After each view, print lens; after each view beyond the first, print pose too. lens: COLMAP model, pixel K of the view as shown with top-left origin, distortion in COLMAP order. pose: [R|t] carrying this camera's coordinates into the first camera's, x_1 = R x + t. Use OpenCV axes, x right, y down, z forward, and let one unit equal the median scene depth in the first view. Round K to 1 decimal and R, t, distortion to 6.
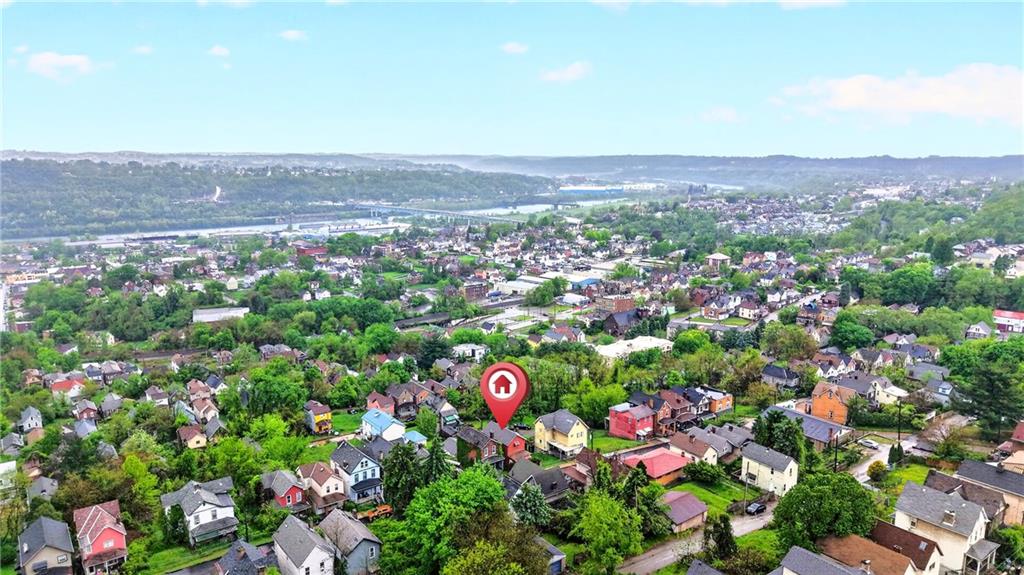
lens RADIAL K [[682.7, 0, 512.0], [0, 682.7, 287.5], [0, 0, 1]] dist [0.058593, -0.061900]
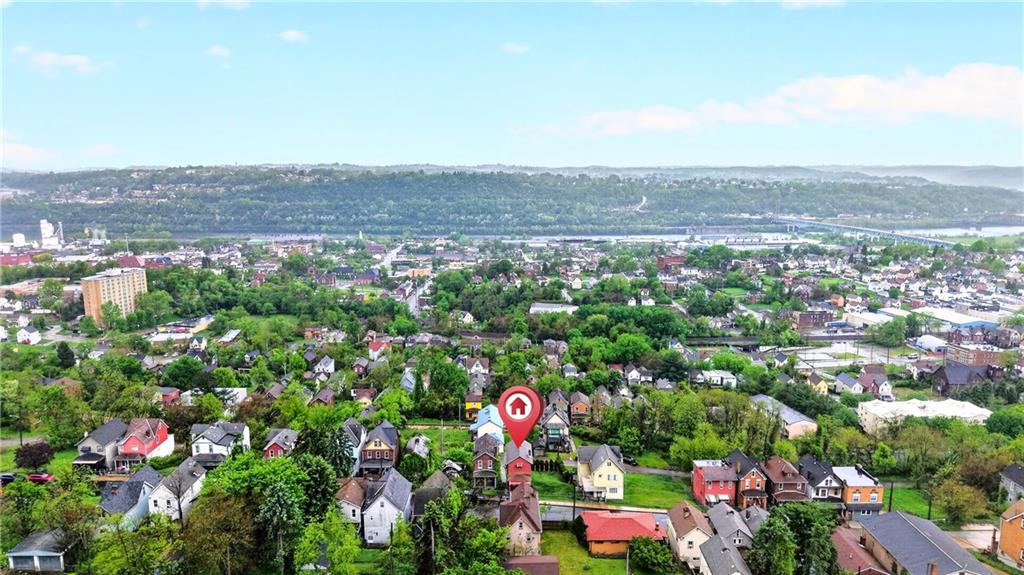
lens RADIAL K [[682.7, 0, 512.0], [0, 682.7, 287.5], [0, 0, 1]] dist [0.058593, -0.061900]
pose [[0.807270, 0.098321, -0.581934, 0.151274], [-0.109052, 0.993897, 0.016644, -0.006771], [0.580019, 0.050025, 0.813066, 0.069281]]
